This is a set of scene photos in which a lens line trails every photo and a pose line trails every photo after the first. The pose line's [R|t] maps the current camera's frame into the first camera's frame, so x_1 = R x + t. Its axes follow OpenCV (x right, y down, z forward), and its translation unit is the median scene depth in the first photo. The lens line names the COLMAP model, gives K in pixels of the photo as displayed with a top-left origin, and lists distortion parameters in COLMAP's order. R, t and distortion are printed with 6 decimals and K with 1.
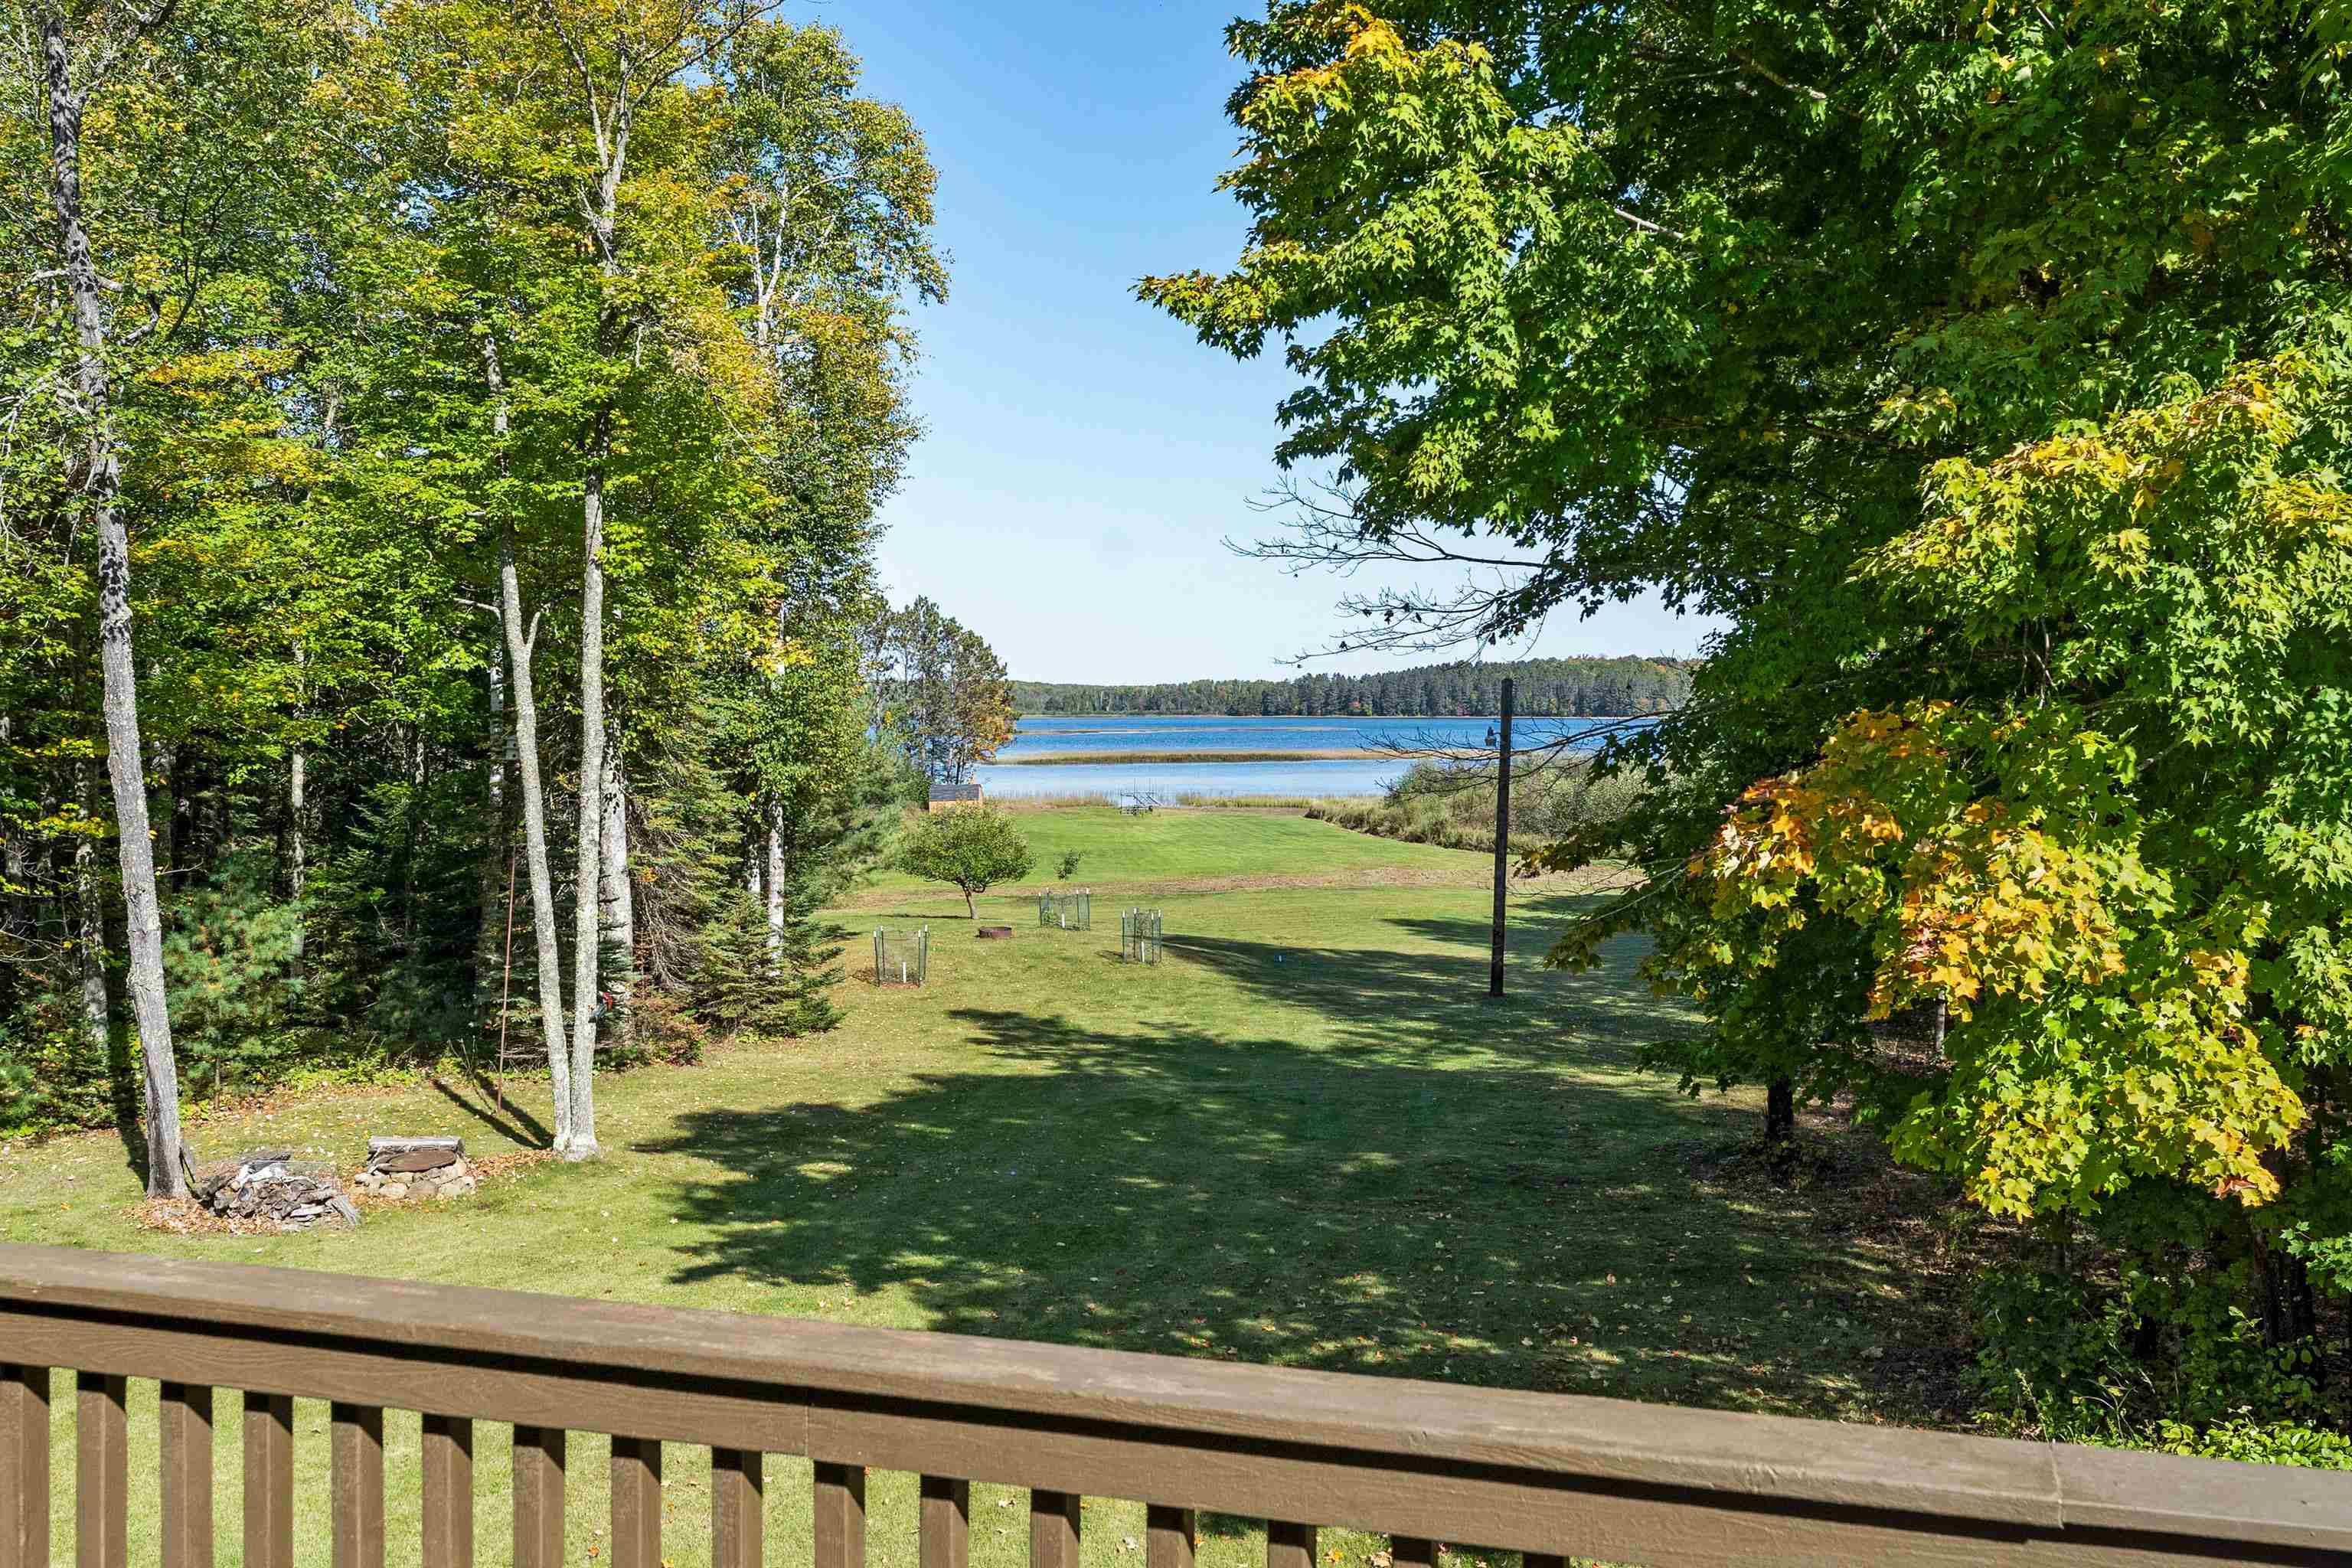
lens RADIAL K [[2005.4, 0, 1167.2], [0, 2005.4, 790.9], [0, 0, 1]] dist [0.002630, -0.002384]
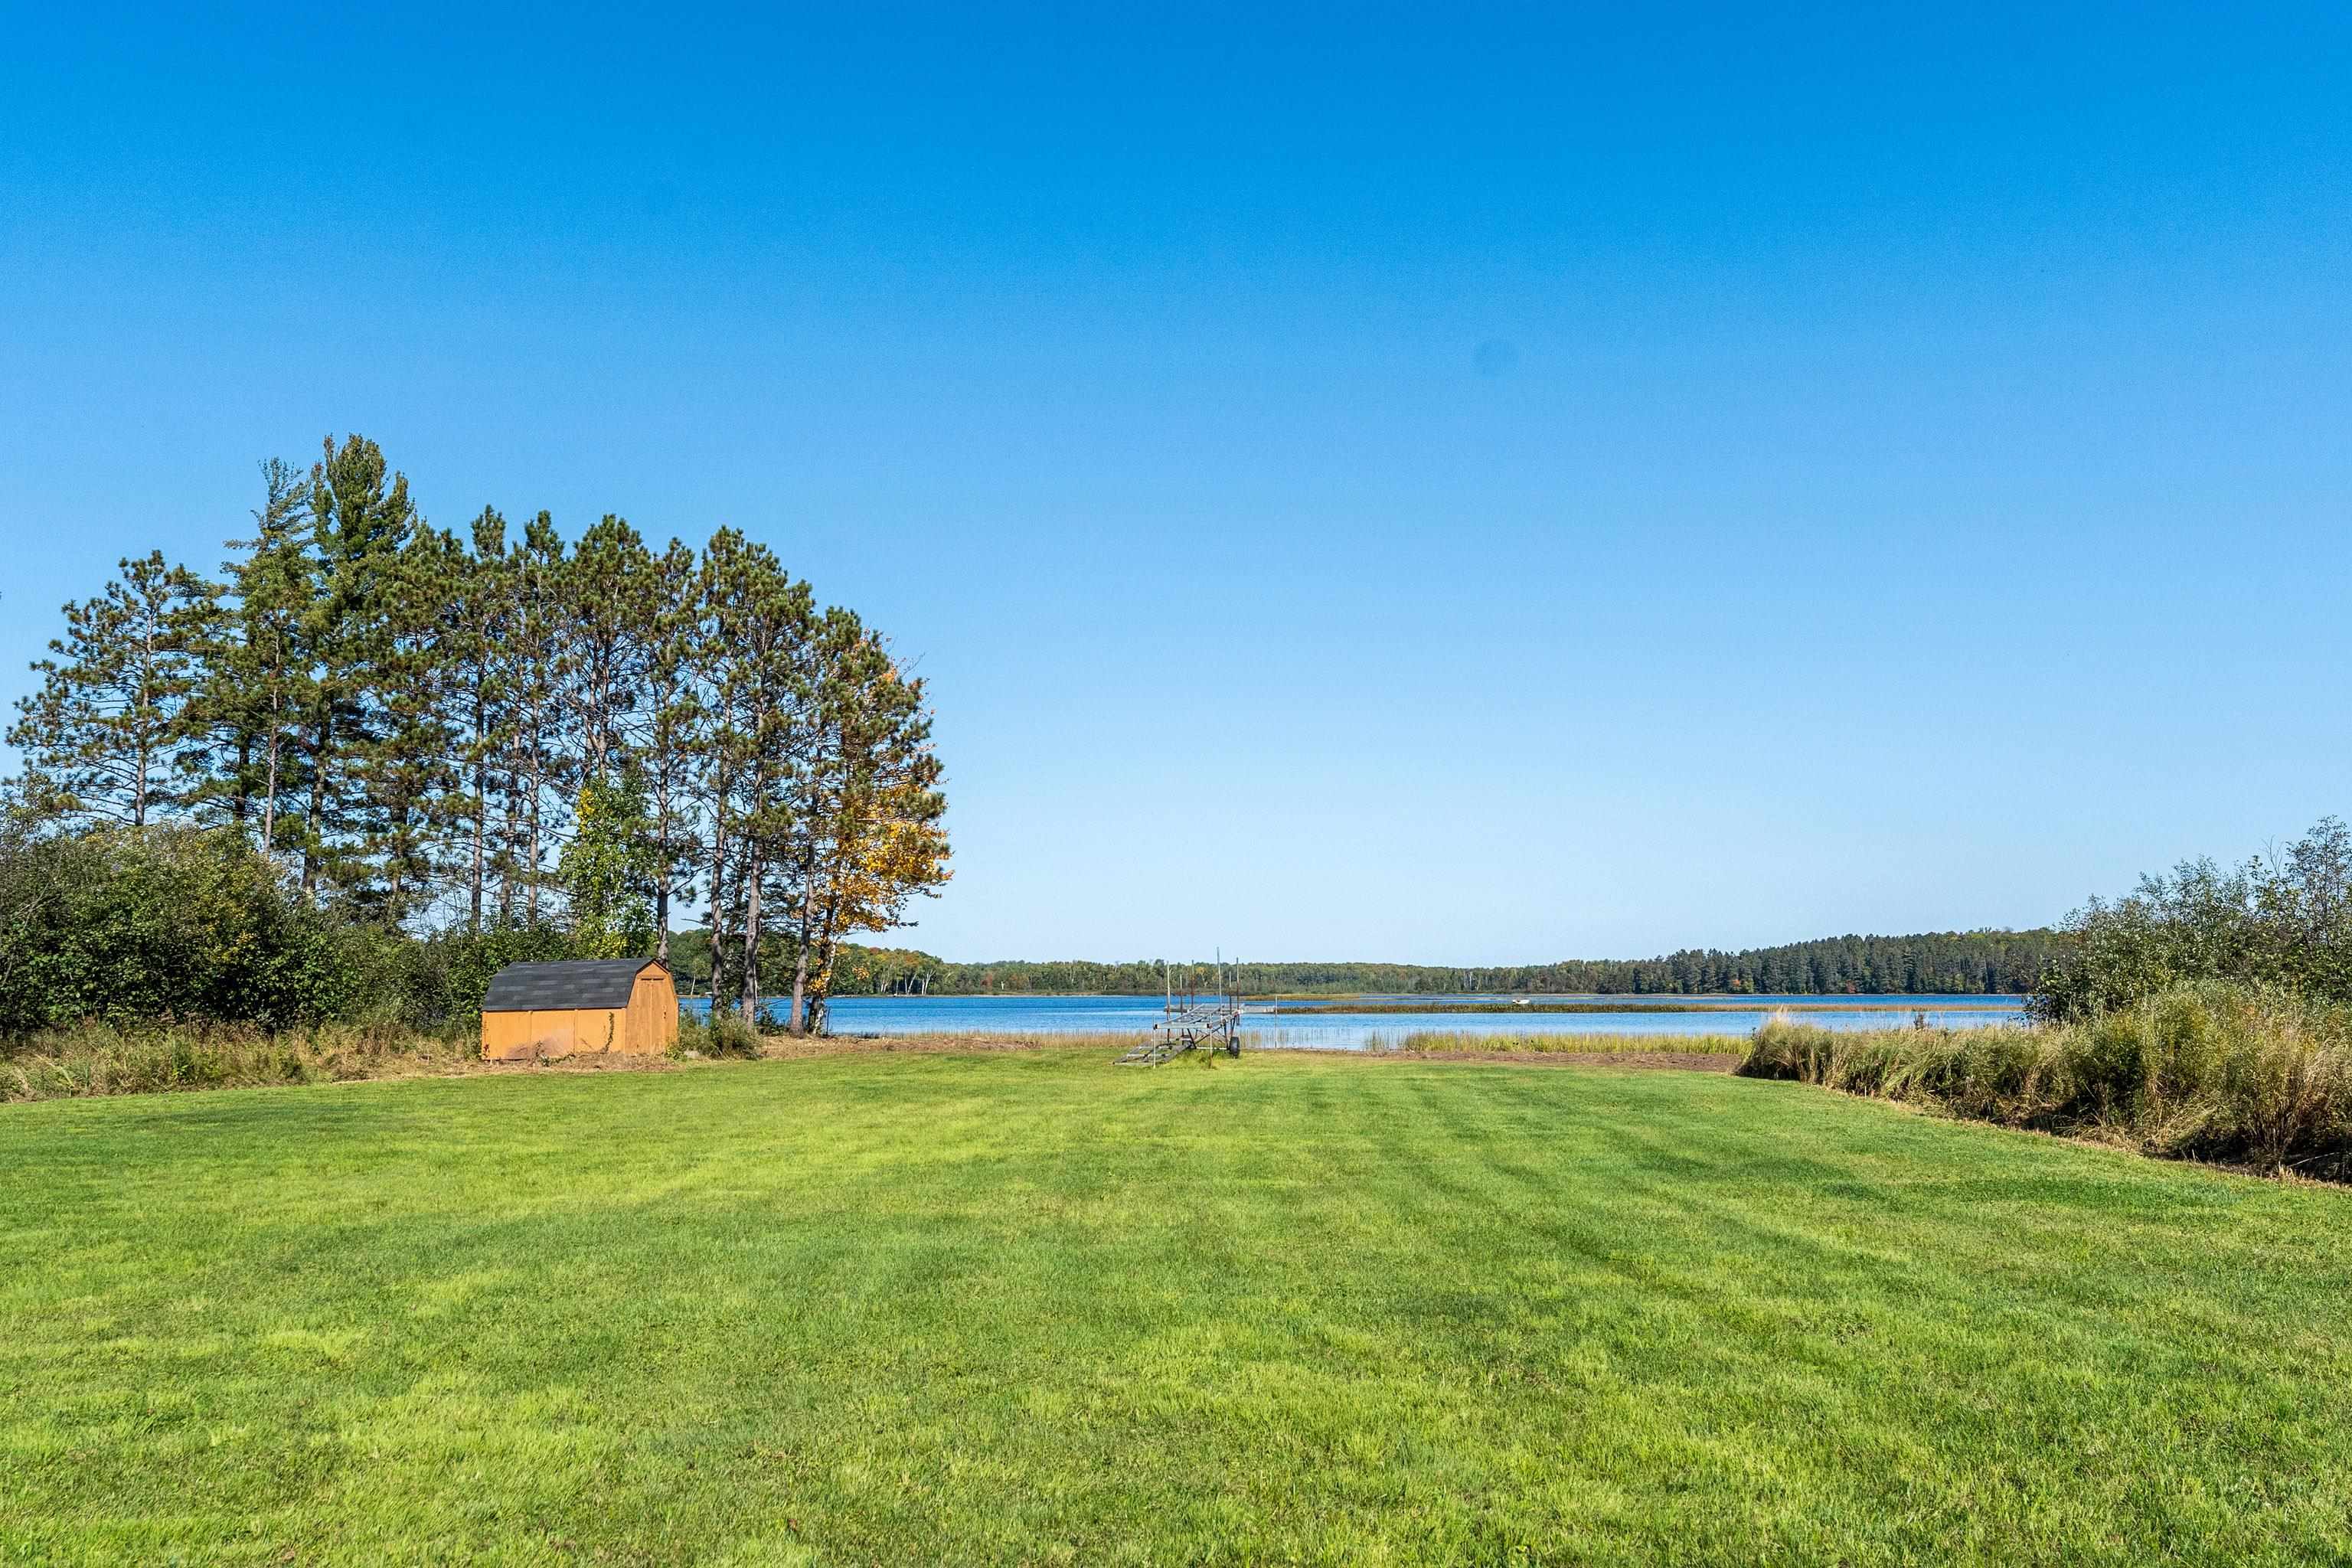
lens RADIAL K [[1824.7, 0, 1176.0], [0, 1824.7, 767.3], [0, 0, 1]] dist [0.005368, -0.003896]
pose [[0.980422, -0.023582, -0.195489, 0.055353], [-0.009137, 0.986284, -0.164801, 0.016782], [0.196695, 0.163361, 0.966760, 0.939591]]
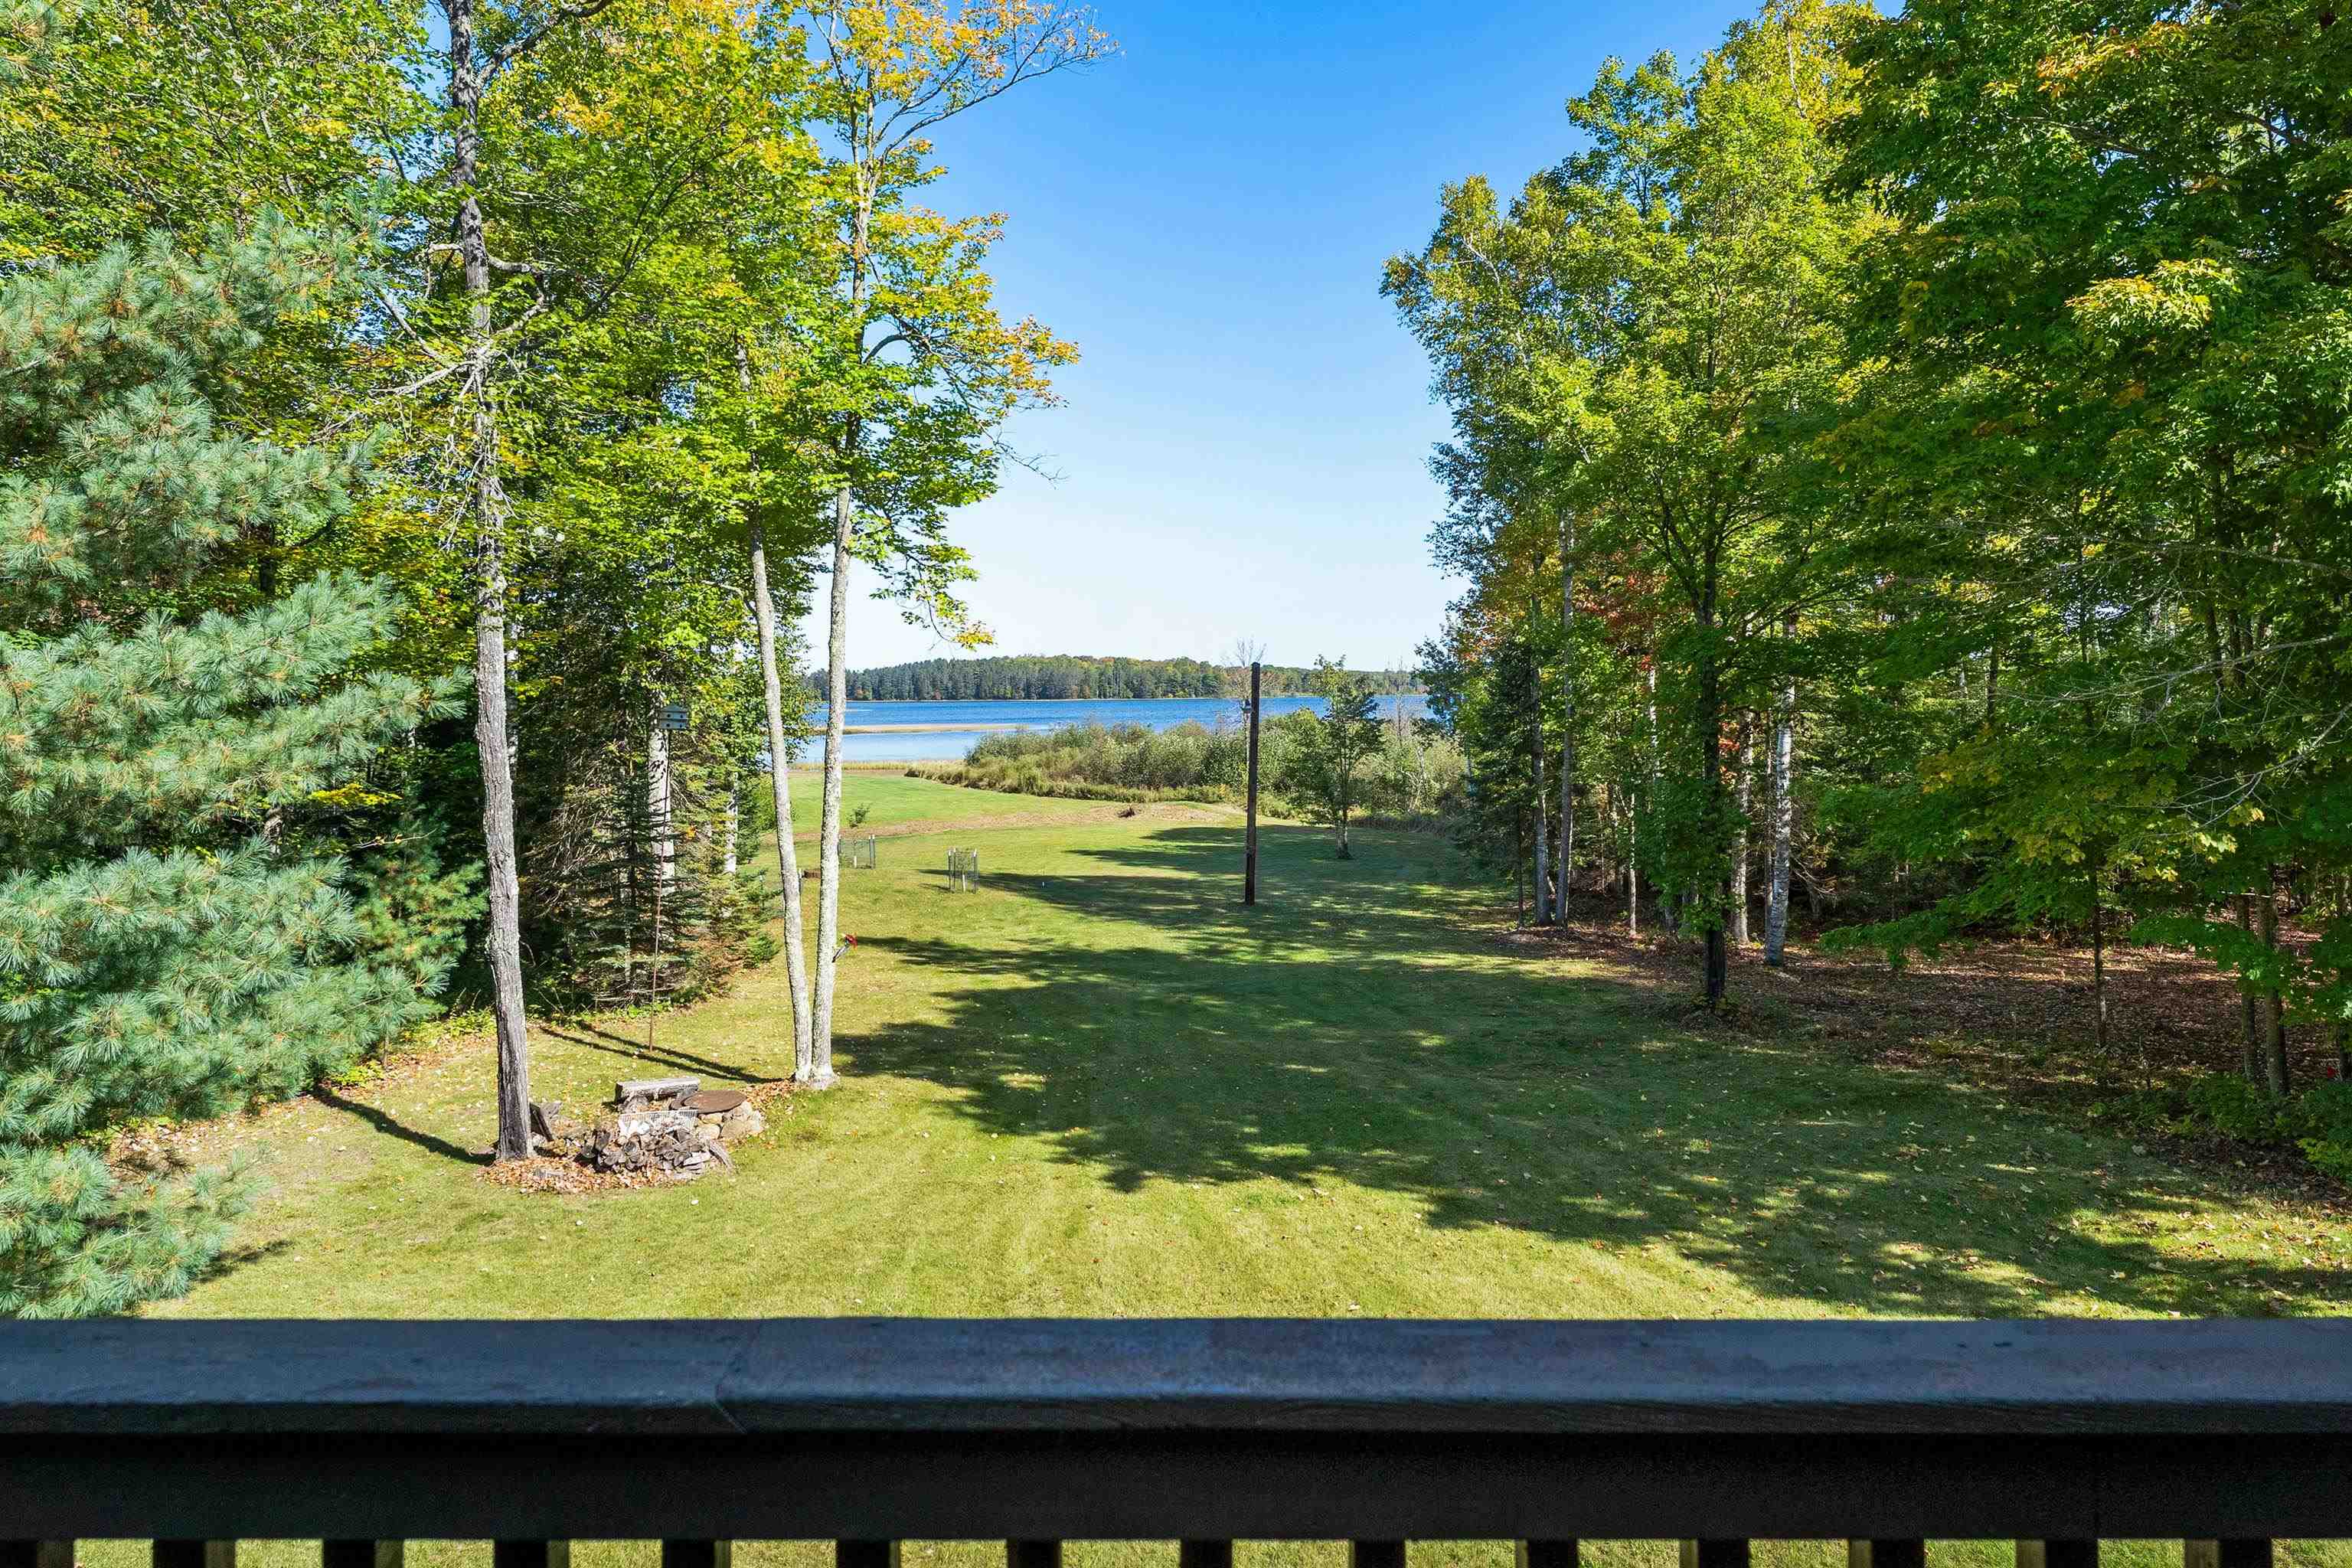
lens RADIAL K [[1503.7, 0, 1149.9], [0, 1503.7, 712.2], [0, 0, 1]] dist [-0.024634, -0.002434]
pose [[0.957643, -0.010513, 0.287765, -0.074472], [0.018946, 0.999468, -0.026535, 0.000511], [-0.287333, 0.030863, 0.957333, 0.032078]]
